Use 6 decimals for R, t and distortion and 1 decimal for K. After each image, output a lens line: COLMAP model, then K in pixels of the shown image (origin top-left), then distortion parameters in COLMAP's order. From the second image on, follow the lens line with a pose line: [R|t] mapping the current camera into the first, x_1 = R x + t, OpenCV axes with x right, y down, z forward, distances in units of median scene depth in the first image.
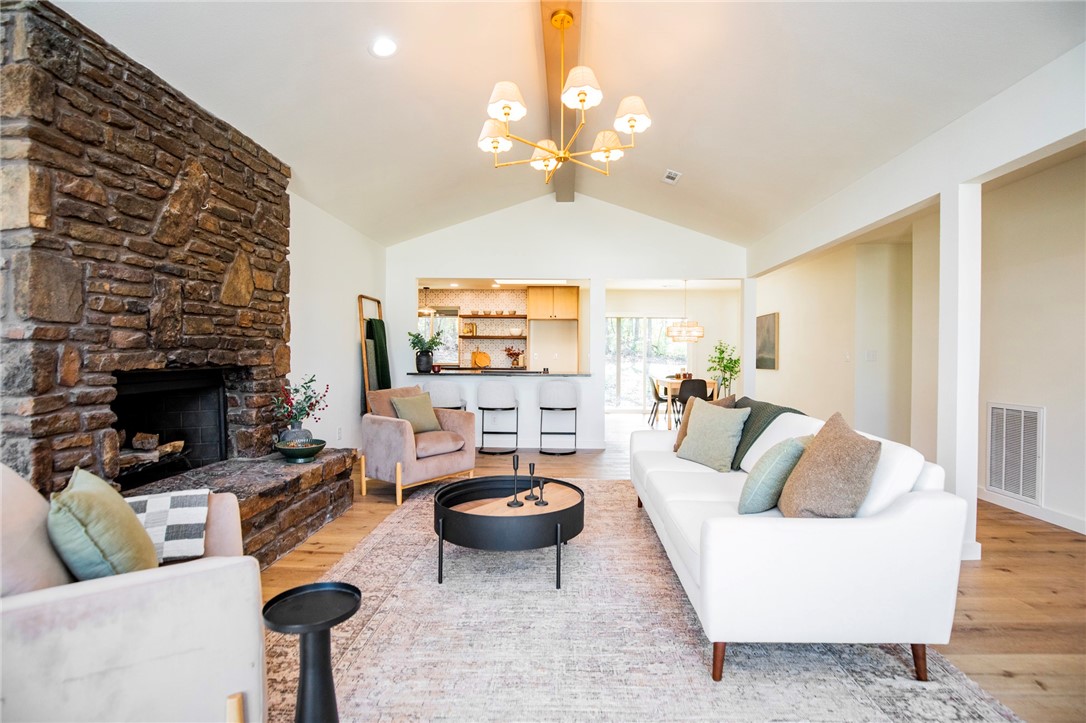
lens RADIAL K [[502.5, 0, 551.8], [0, 502.5, 359.8], [0, 0, 1]] dist [-0.036472, 0.008332]
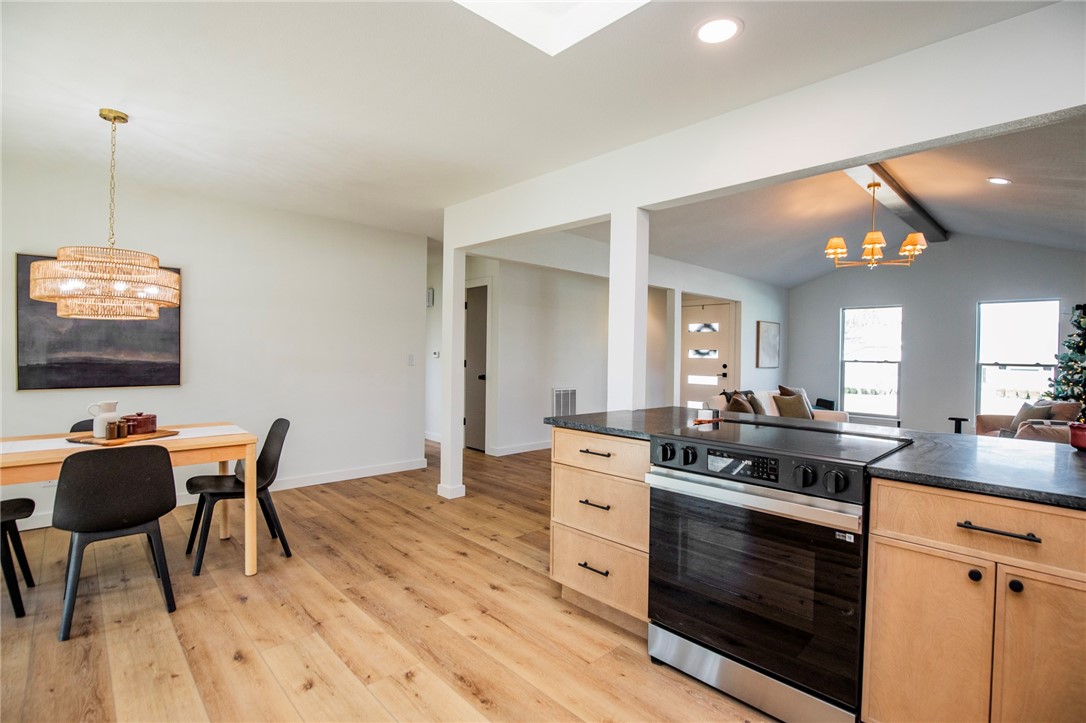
lens RADIAL K [[514.9, 0, 554.8], [0, 514.9, 362.0], [0, 0, 1]] dist [-0.039297, 0.008483]
pose [[-0.718925, -0.029792, 0.694449, -0.433429], [-0.018077, 0.999544, 0.024167, -0.062272], [-0.694852, 0.004821, -0.719136, 3.025202]]
